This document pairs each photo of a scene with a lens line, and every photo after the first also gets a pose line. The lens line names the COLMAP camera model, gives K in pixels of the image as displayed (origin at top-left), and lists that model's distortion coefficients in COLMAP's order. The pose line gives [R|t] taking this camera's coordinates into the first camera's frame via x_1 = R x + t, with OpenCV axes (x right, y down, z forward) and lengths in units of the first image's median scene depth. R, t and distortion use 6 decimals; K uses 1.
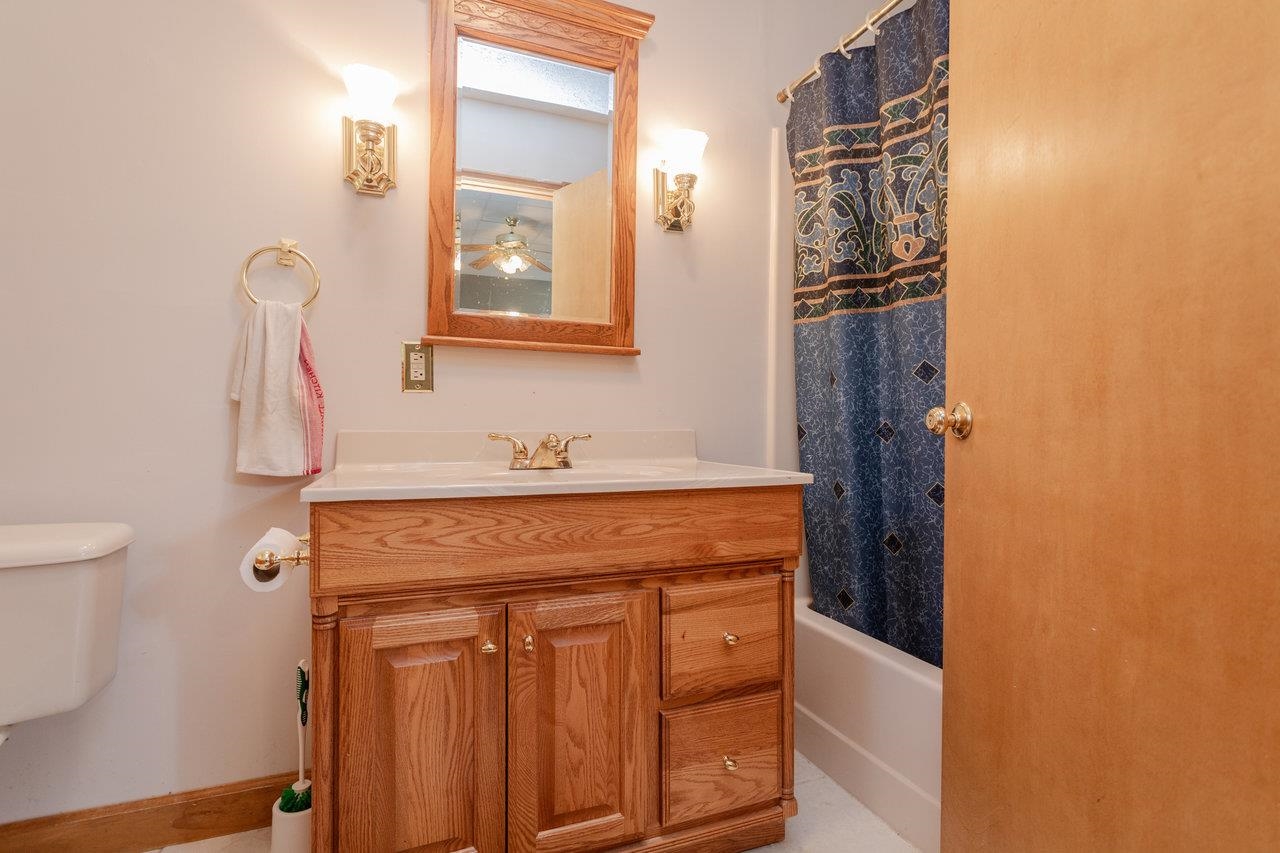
lens RADIAL K [[605.1, 0, 640.0], [0, 605.1, 426.5], [0, 0, 1]] dist [0.001681, 0.000326]
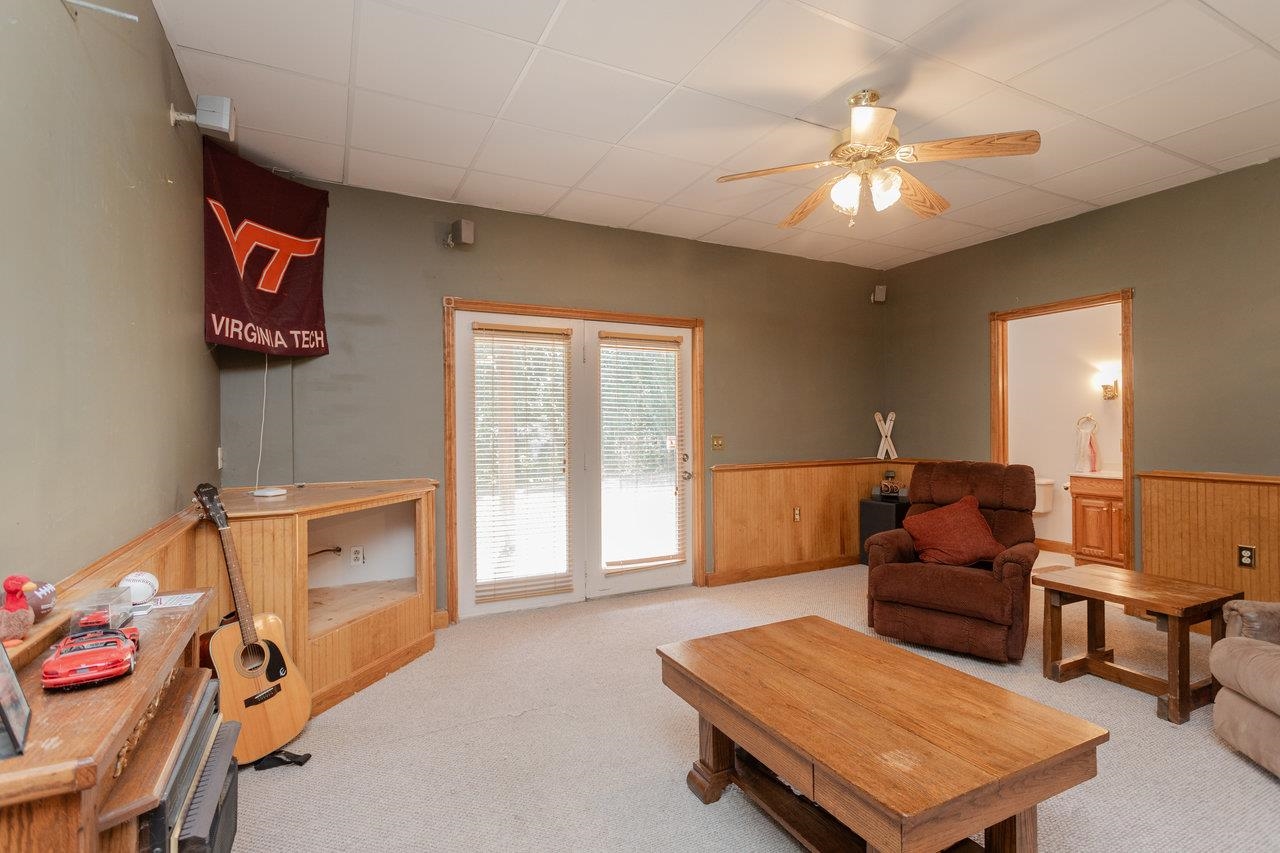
lens RADIAL K [[615.1, 0, 643.1], [0, 615.1, 430.3], [0, 0, 1]] dist [0.017694, 0.000344]
pose [[0.094680, -0.007223, -0.995482, 4.323285], [0.009453, 0.999935, -0.006356, -0.268261], [0.995463, -0.008809, 0.094742, -3.124698]]
